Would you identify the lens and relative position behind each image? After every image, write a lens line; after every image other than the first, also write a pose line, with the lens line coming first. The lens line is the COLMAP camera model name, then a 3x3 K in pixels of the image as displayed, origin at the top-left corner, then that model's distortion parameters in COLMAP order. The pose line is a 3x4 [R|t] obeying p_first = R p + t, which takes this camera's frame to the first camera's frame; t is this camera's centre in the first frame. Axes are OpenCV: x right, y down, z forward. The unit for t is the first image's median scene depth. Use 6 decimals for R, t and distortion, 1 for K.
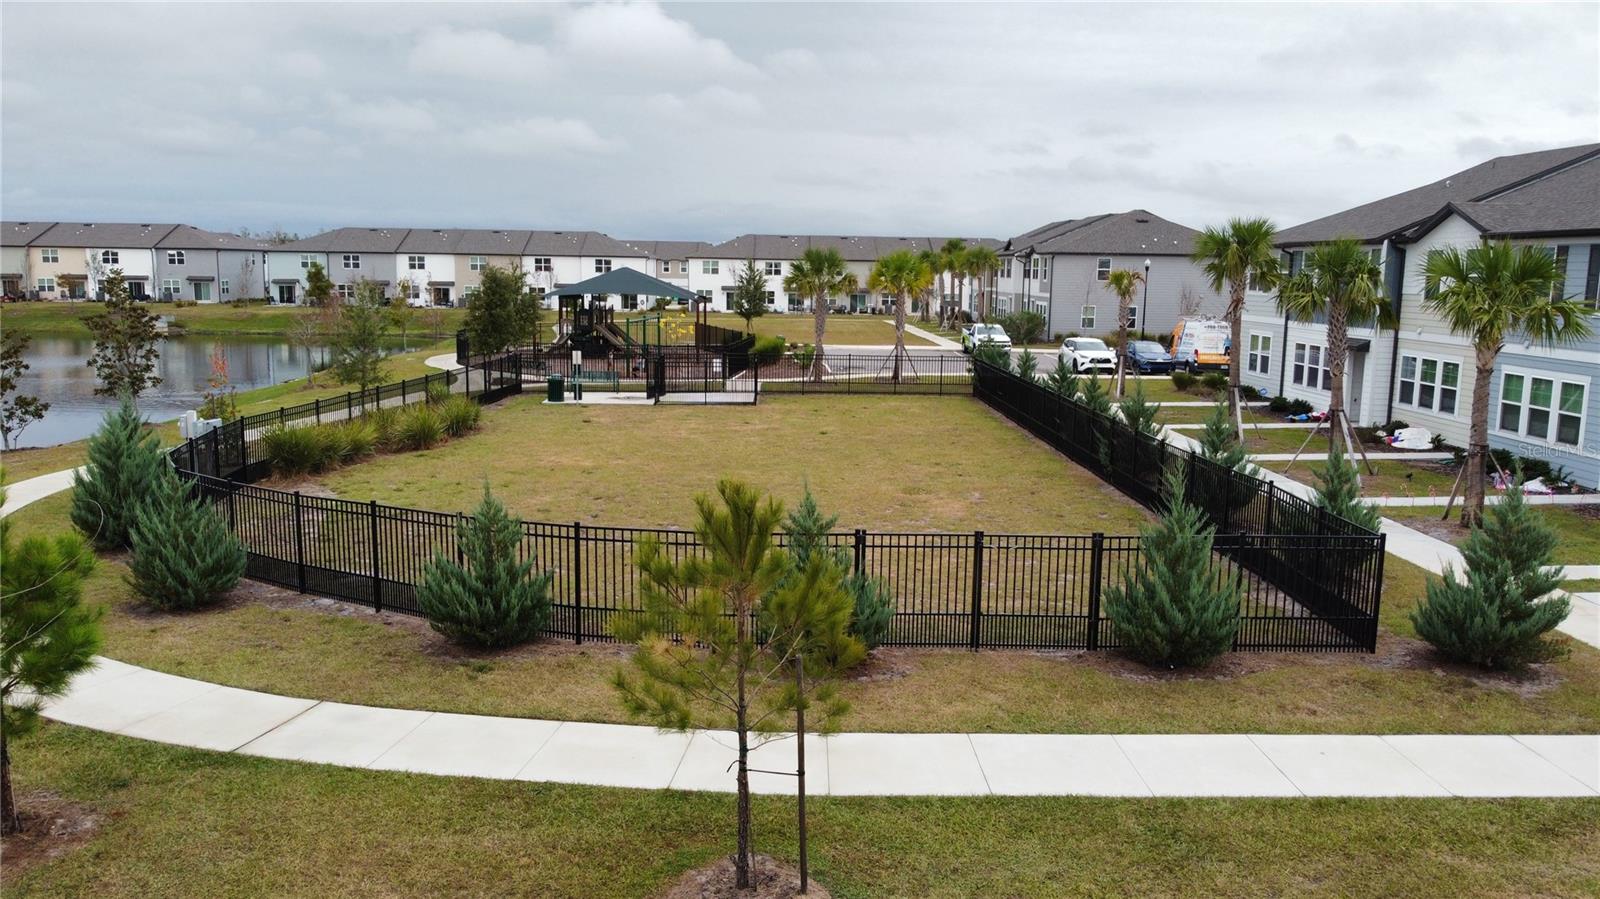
lens RADIAL K [[1212.5, 0, 803.7], [0, 1212.5, 460.8], [0, 0, 1]] dist [-0.006741, -0.008152]
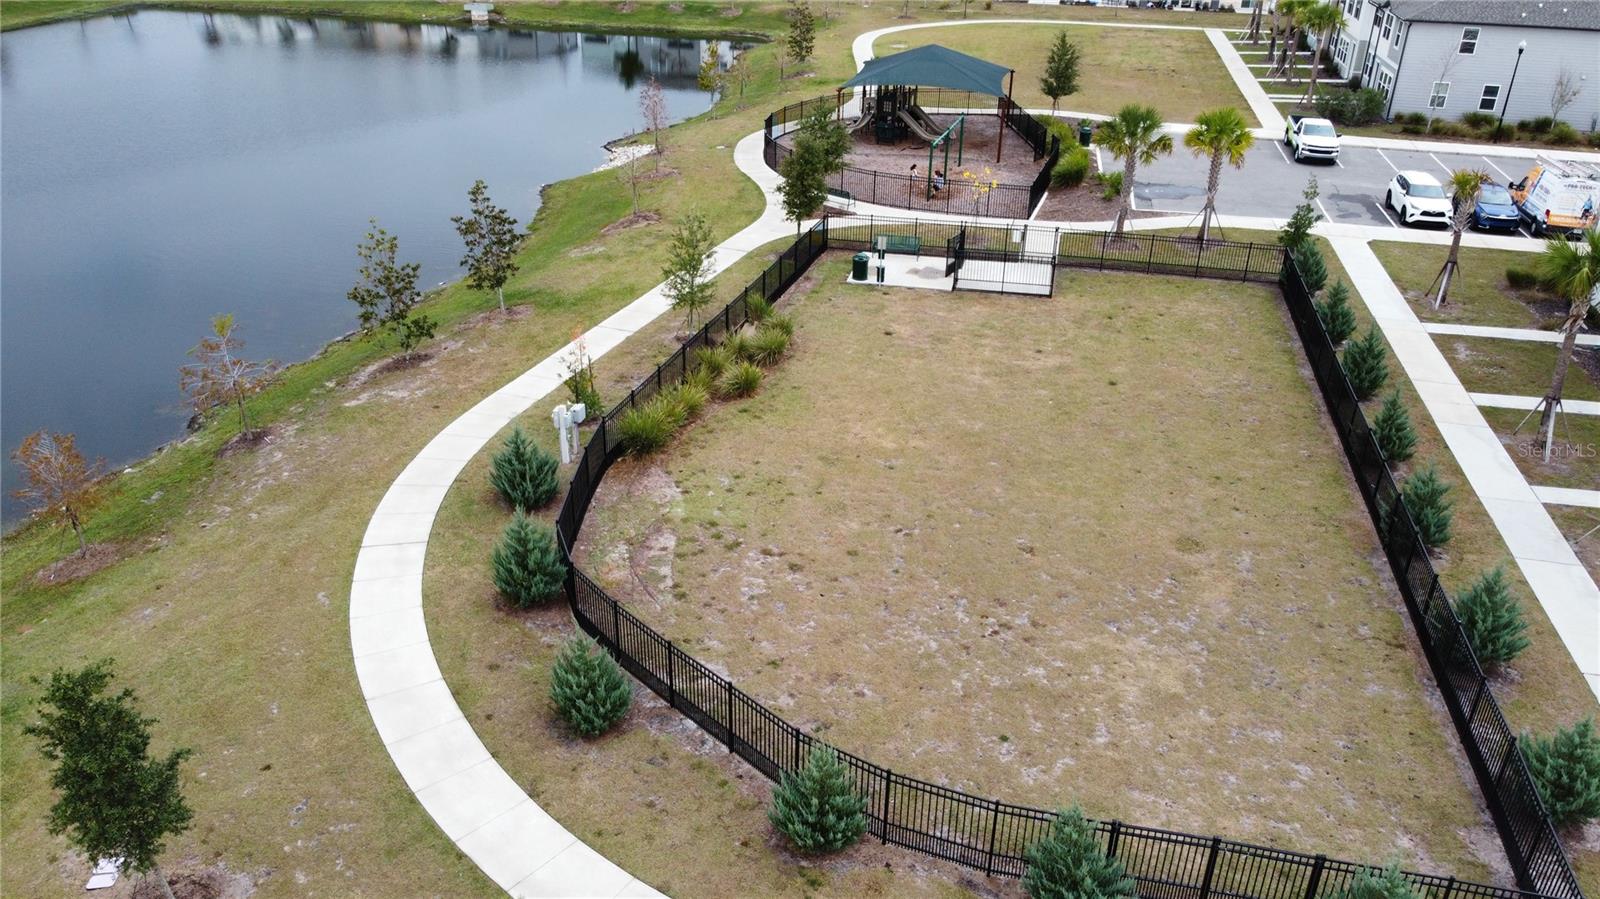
lens RADIAL K [[1212.5, 0, 803.2], [0, 1212.5, 457.8], [0, 0, 1]] dist [-0.006741, -0.008152]
pose [[0.972302, 0.112140, -0.205070, -0.035014], [-0.042260, 0.947271, 0.317636, -0.450002], [0.229877, -0.300171, 0.925772, -0.066491]]
